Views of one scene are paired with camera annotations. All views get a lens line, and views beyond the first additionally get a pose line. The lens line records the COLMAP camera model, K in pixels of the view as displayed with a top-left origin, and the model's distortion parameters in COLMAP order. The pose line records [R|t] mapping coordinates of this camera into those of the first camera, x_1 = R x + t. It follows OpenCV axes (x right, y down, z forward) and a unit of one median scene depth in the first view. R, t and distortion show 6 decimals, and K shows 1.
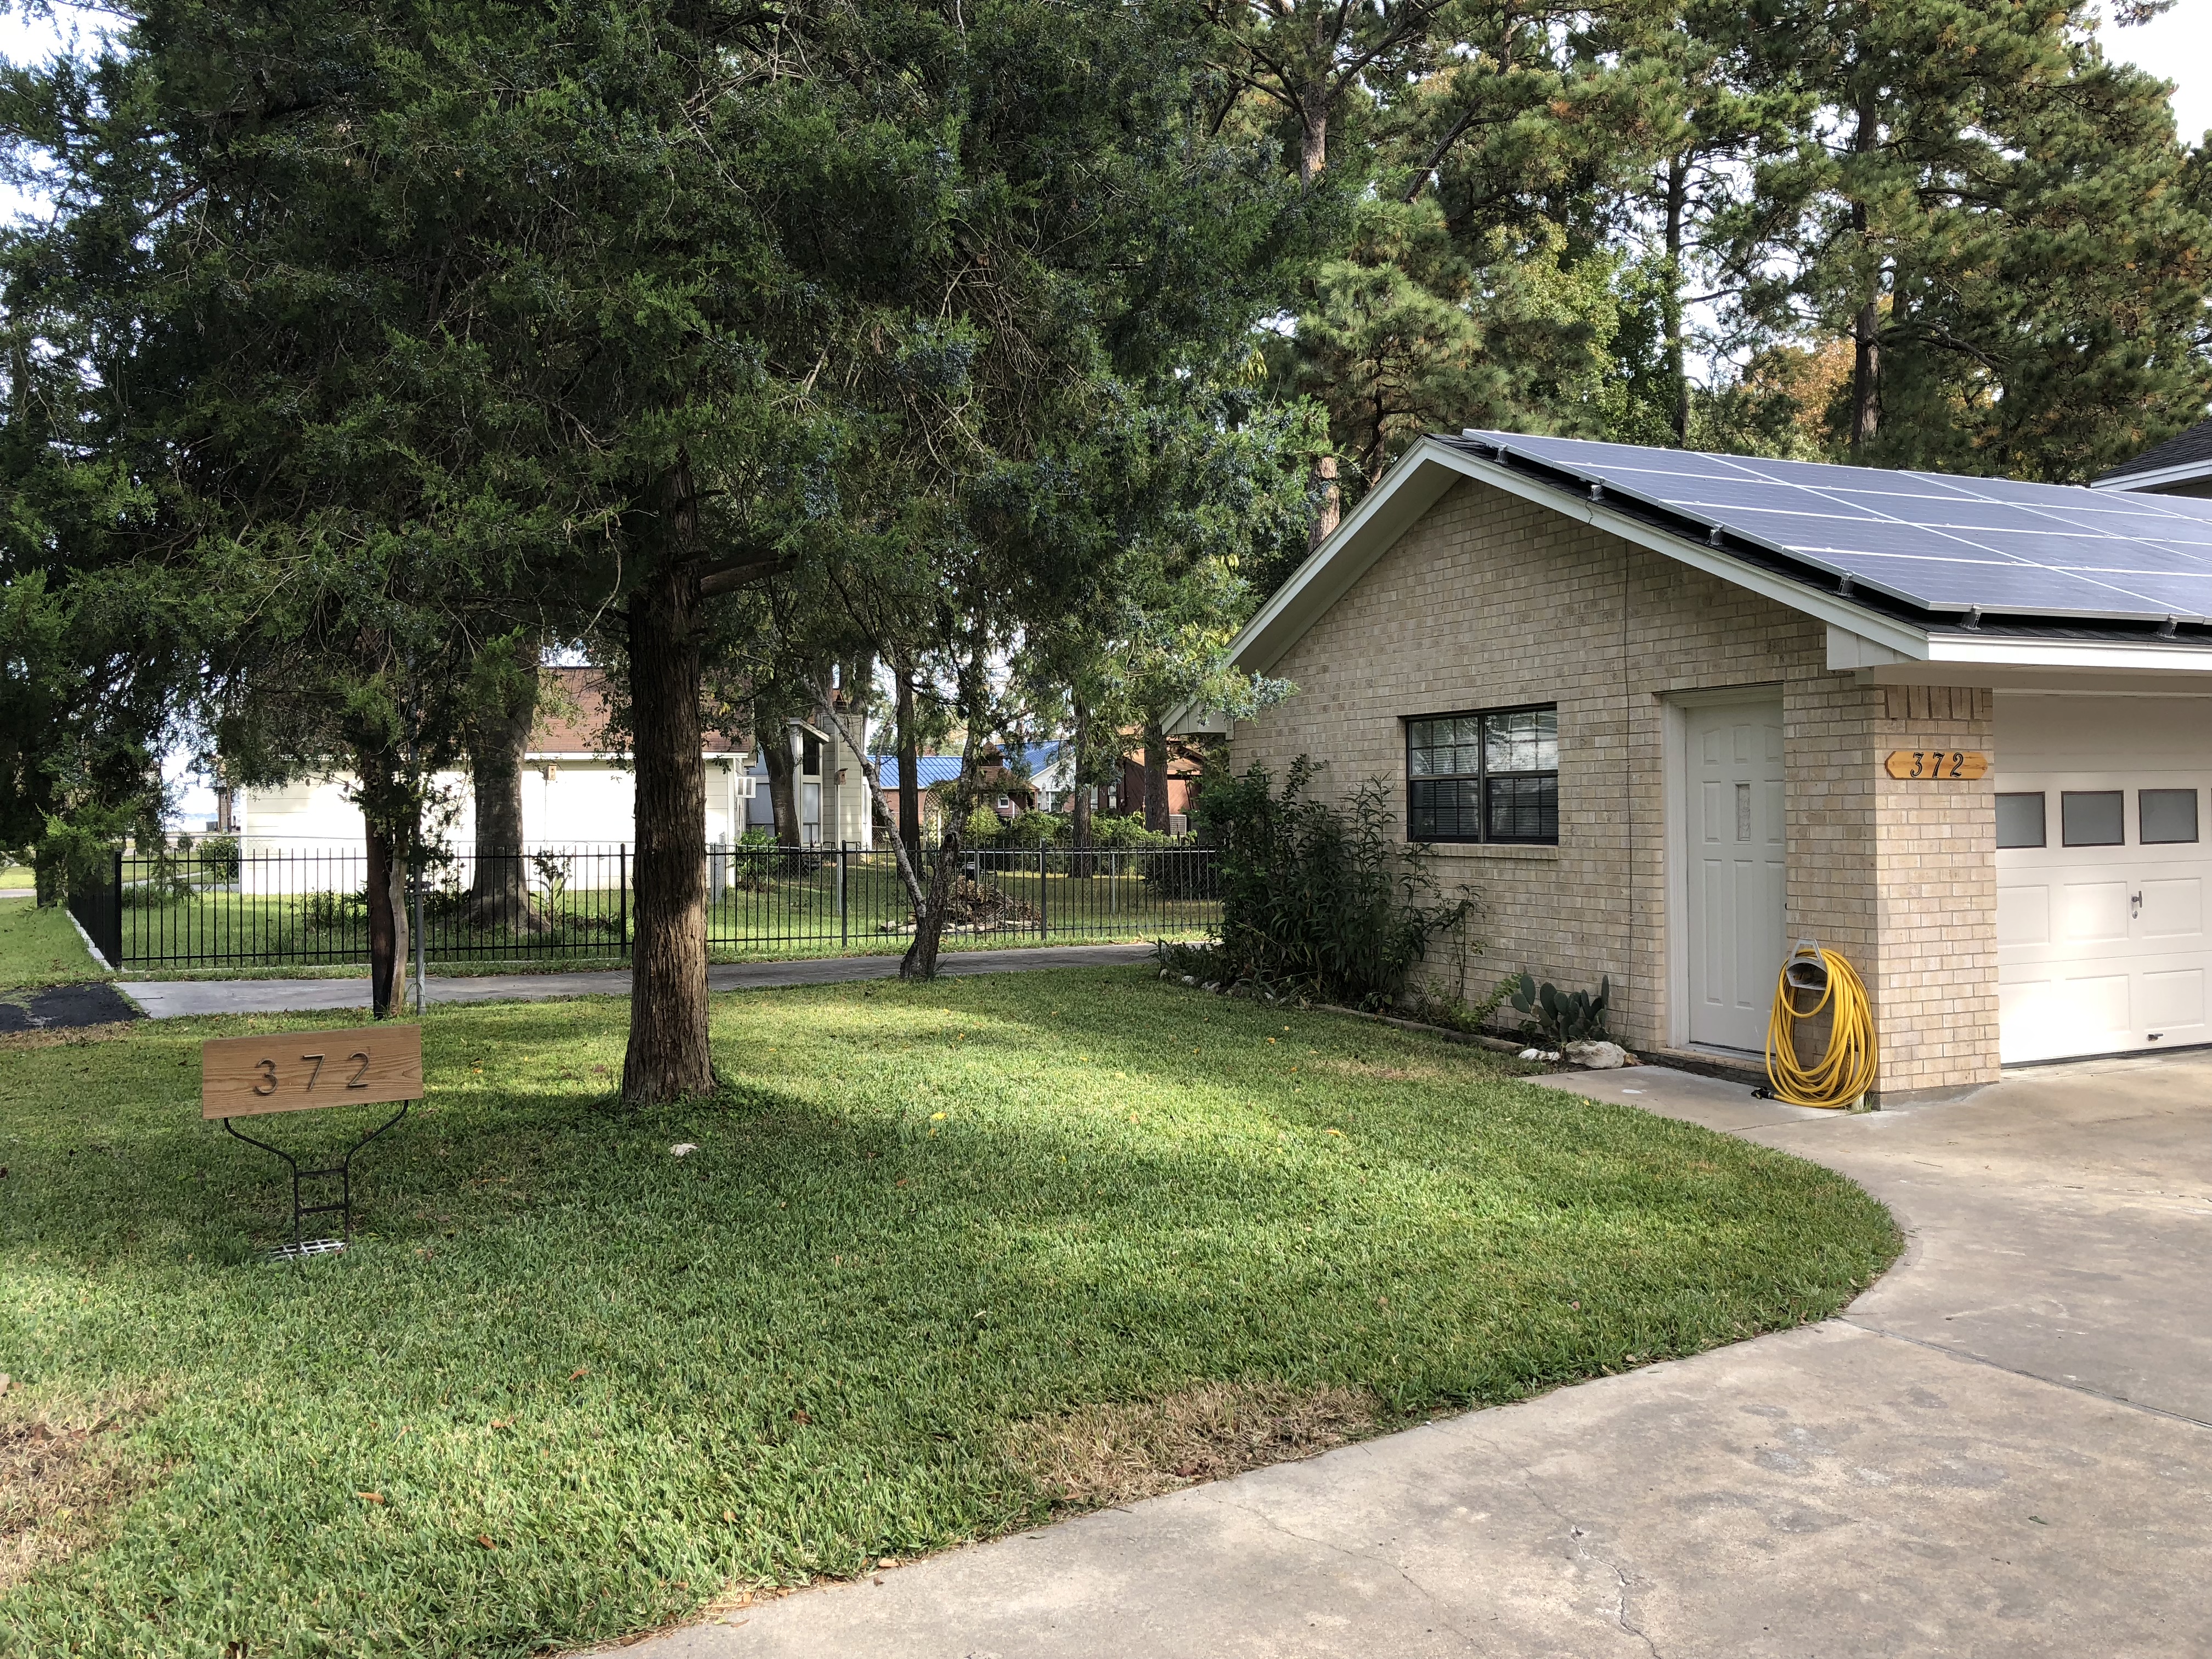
lens RADIAL K [[1807.5, 0, 1090.5], [0, 1807.5, 788.9], [0, 0, 1]] dist [0.035781, -0.009770]
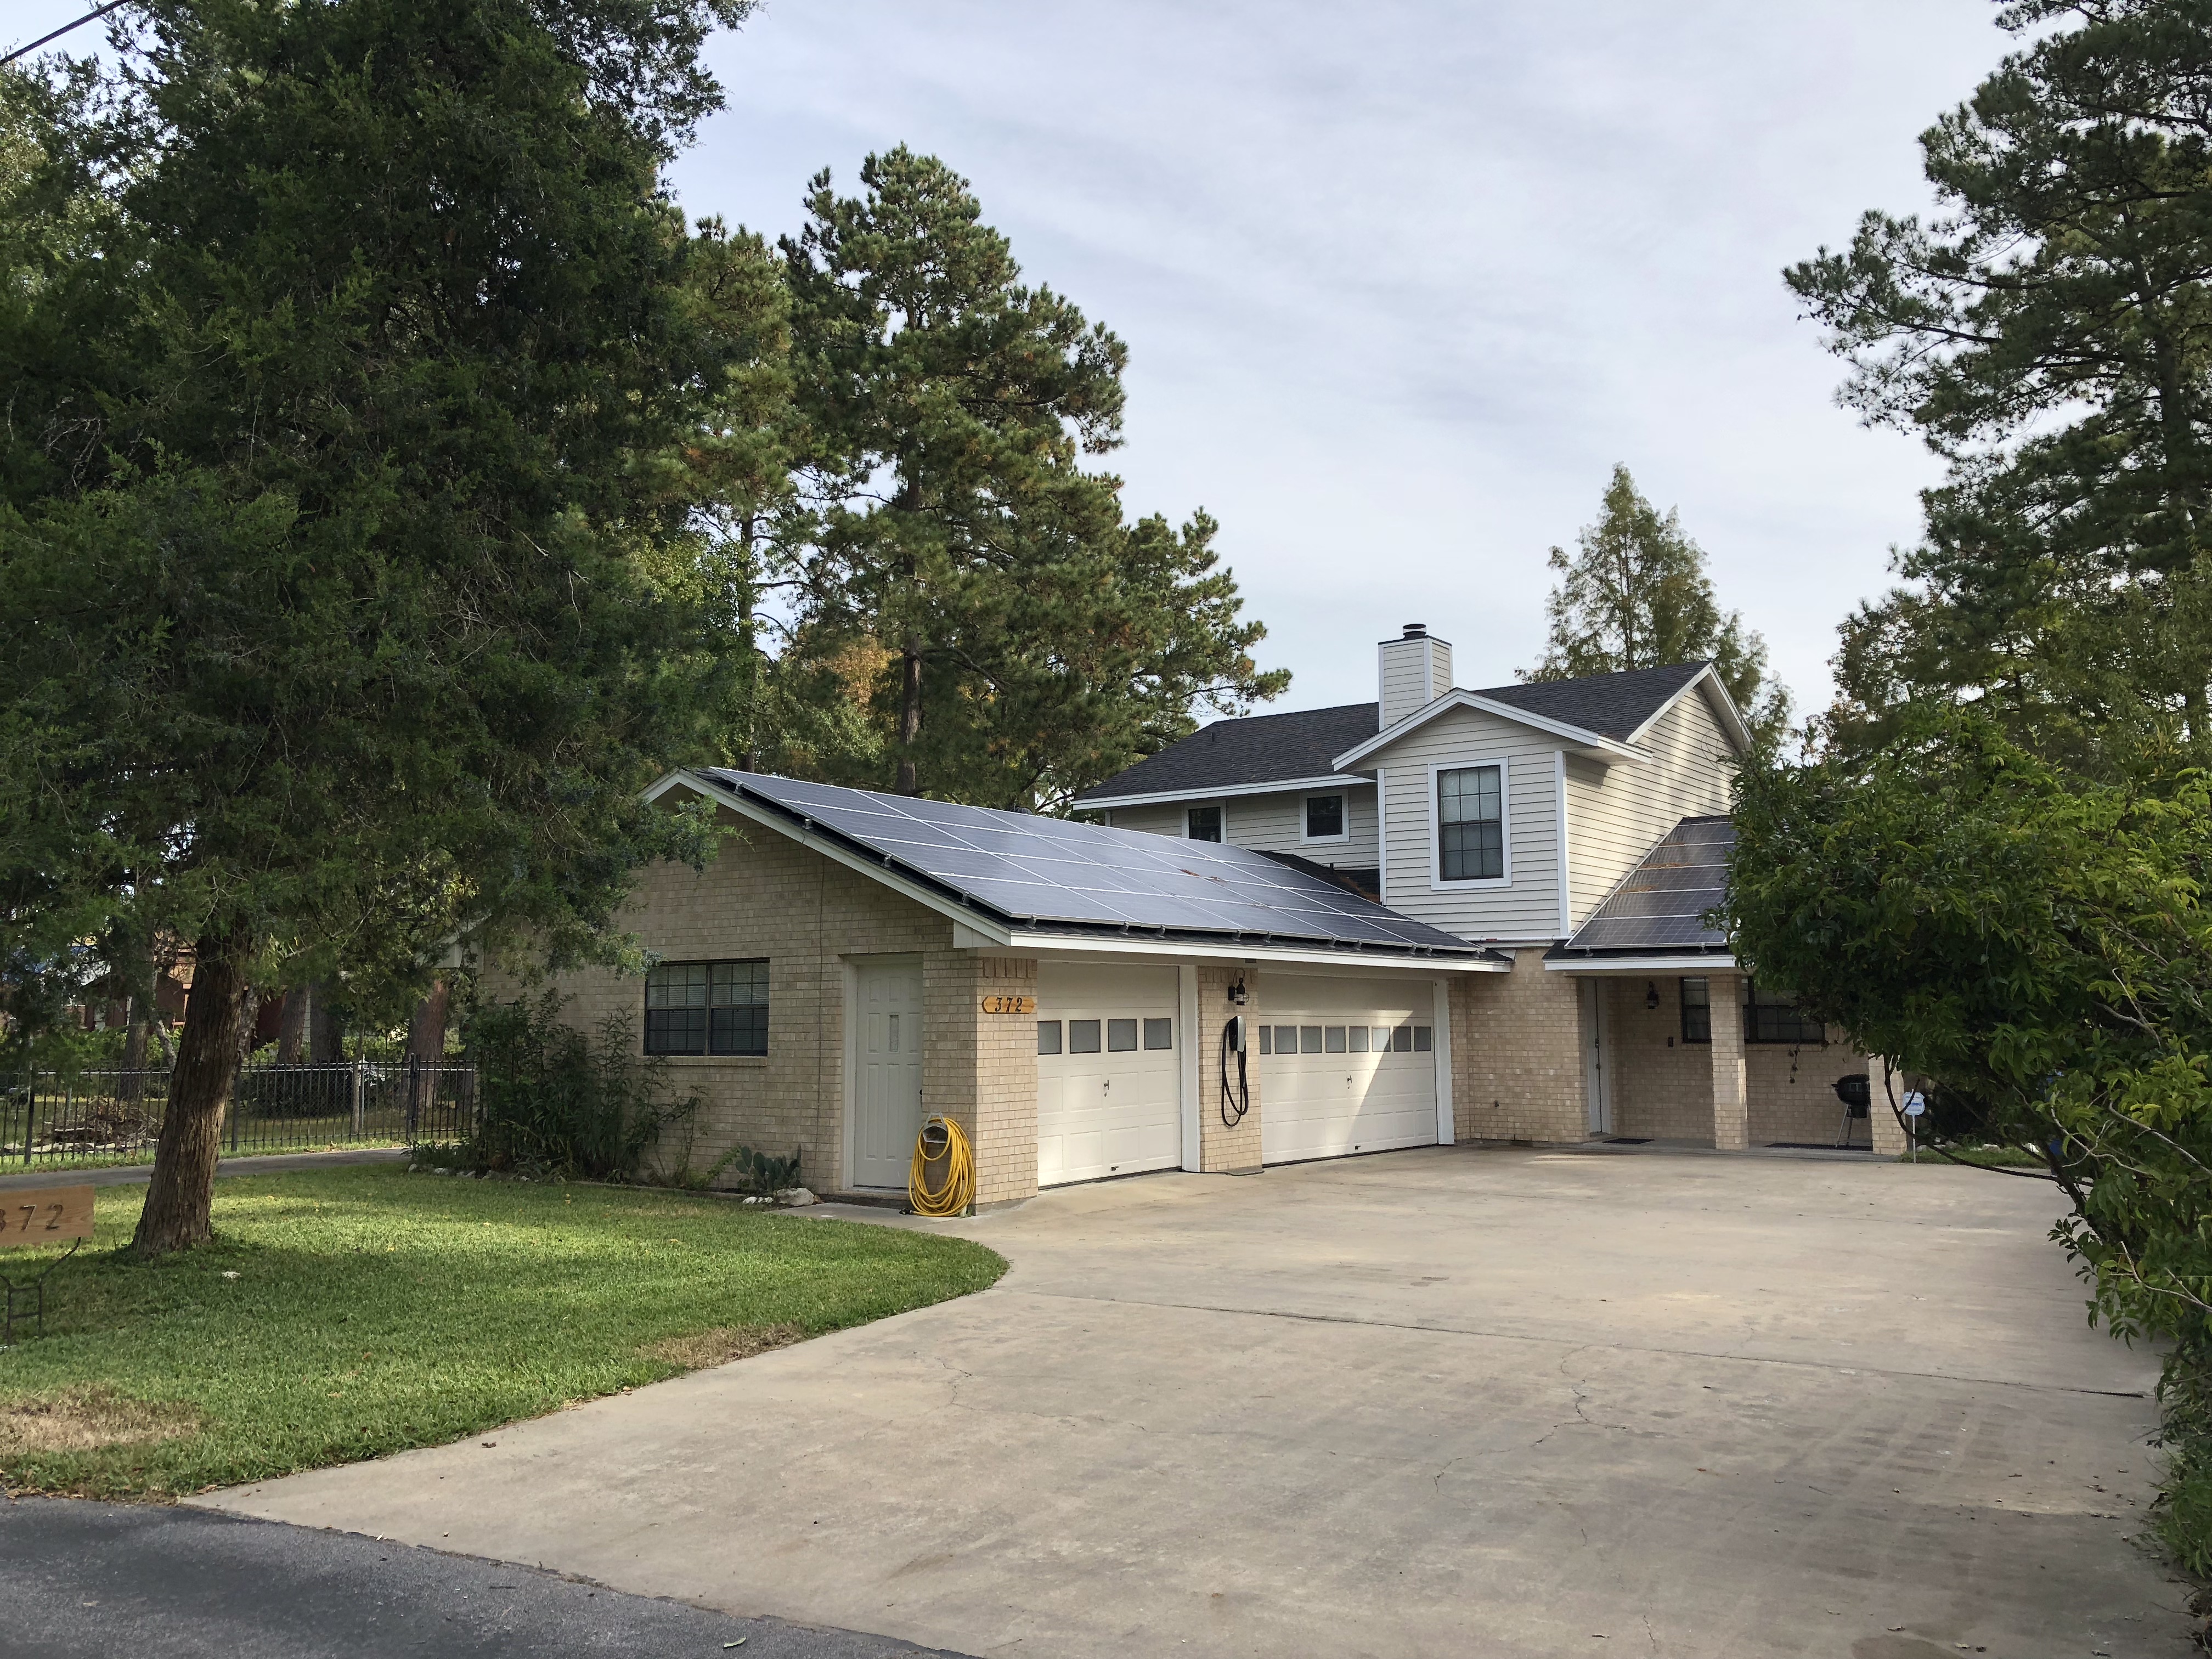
lens RADIAL K [[1847.8, 0, 1107.3], [0, 1847.8, 826.5], [0, 0, 1]] dist [-0.006657, -0.014008]
pose [[0.860835, 0.053790, 0.506033, -0.267194], [-0.004665, 0.995190, -0.097851, -0.008412], [-0.508863, 0.081873, 0.856945, -0.424321]]
